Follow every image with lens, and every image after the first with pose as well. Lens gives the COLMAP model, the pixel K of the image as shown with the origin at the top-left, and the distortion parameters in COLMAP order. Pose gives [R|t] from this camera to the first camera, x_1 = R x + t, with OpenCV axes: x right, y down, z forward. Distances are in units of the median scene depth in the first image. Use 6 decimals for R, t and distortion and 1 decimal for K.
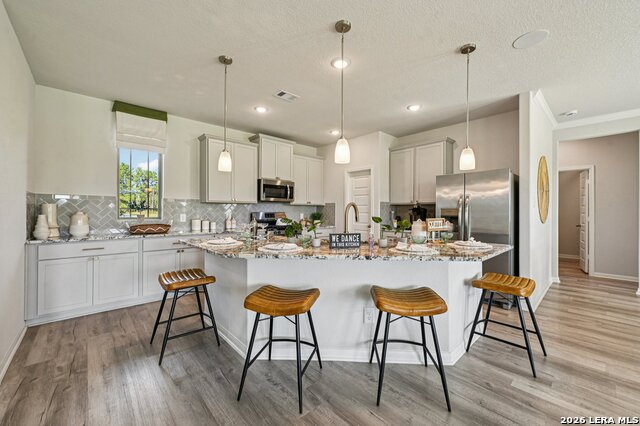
lens RADIAL K [[256.3, 0, 319.7], [0, 256.3, 210.2], [0, 0, 1]] dist [-0.005405, 0.000691]
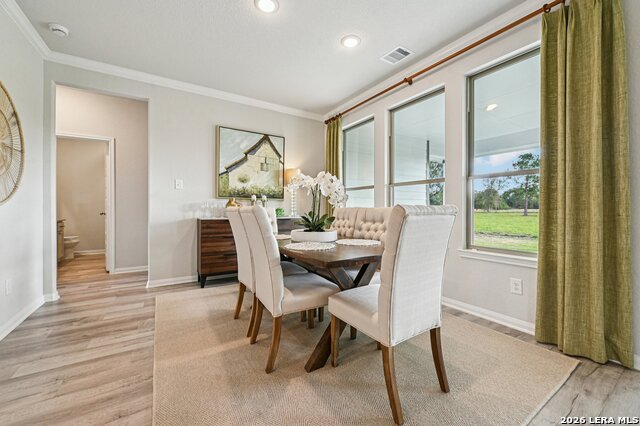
lens RADIAL K [[256.3, 0, 322.3], [0, 256.3, 210.3], [0, 0, 1]] dist [-0.005405, 0.000691]
pose [[0.169852, -0.012150, 0.985395, 0.496456], [-0.007381, 0.999880, 0.013601, 0.048811], [-0.985442, -0.009584, 0.169742, 0.266339]]
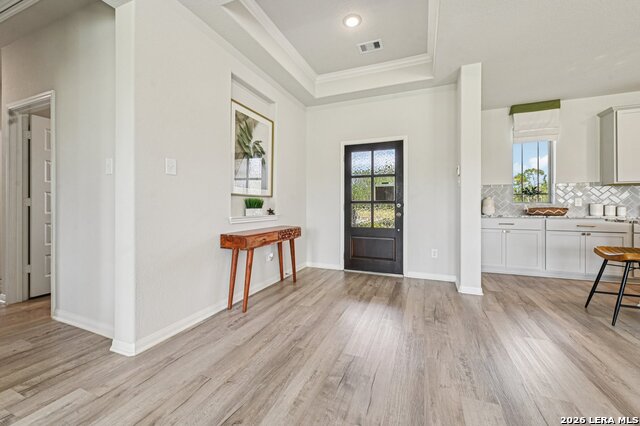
lens RADIAL K [[256.3, 0, 320.3], [0, 256.3, 206.1], [0, 0, 1]] dist [-0.005405, 0.000691]
pose [[0.428965, -0.010894, -0.903255, -0.090597], [0.007997, 0.999934, -0.008262, 0.049432], [0.903286, -0.003680, 0.429024, -0.324796]]
